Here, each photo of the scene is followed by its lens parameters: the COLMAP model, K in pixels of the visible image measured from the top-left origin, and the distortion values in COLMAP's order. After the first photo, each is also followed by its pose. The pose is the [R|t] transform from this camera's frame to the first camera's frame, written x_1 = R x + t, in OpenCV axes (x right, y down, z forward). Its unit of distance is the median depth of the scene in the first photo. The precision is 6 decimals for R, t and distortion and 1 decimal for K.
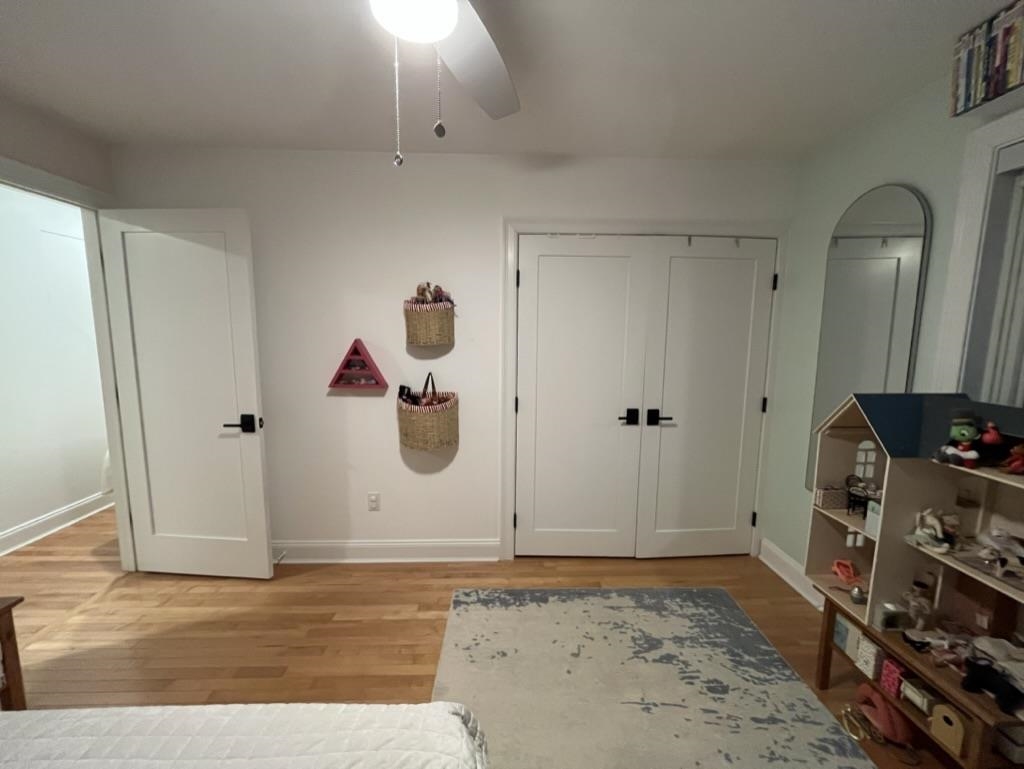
lens RADIAL K [[414.2, 0, 513.2], [0, 414.2, 384.7], [0, 0, 1]] dist [-0.001656, -0.000159]
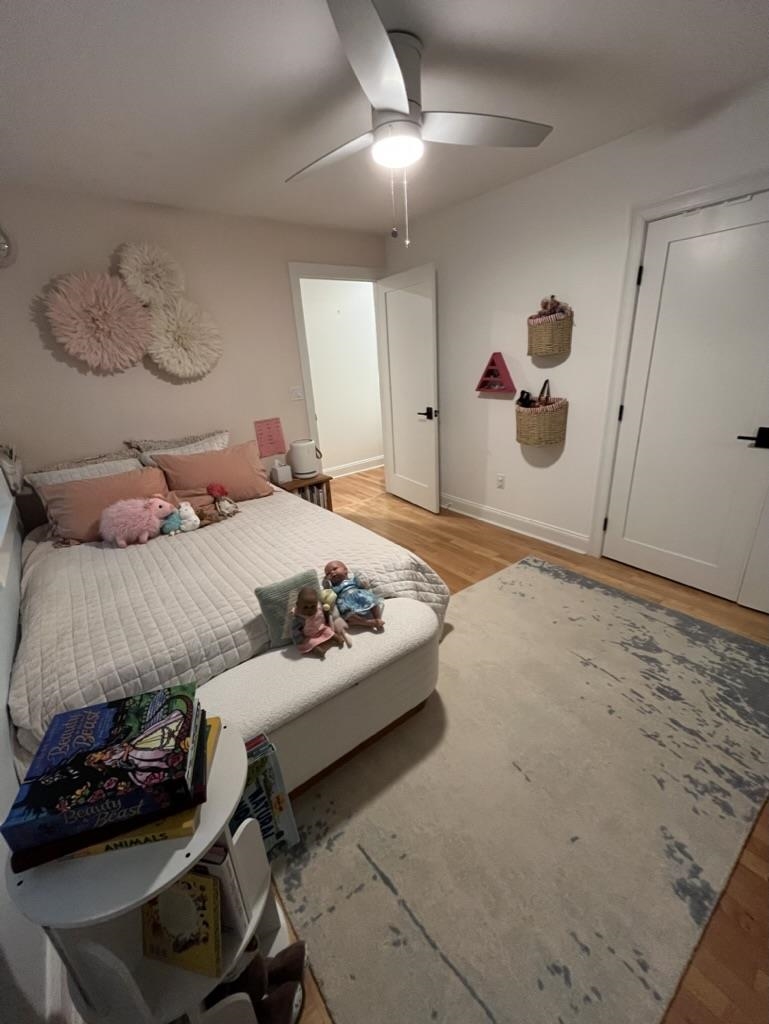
lens RADIAL K [[414.2, 0, 381.5], [0, 414.2, 512.3], [0, 0, 1]] dist [-0.001656, -0.000159]
pose [[0.579102, 0.249453, -0.776154, 0.546168], [-0.036274, 0.958979, 0.281148, 0.017883], [0.814448, -0.134659, 0.564395, -0.087064]]
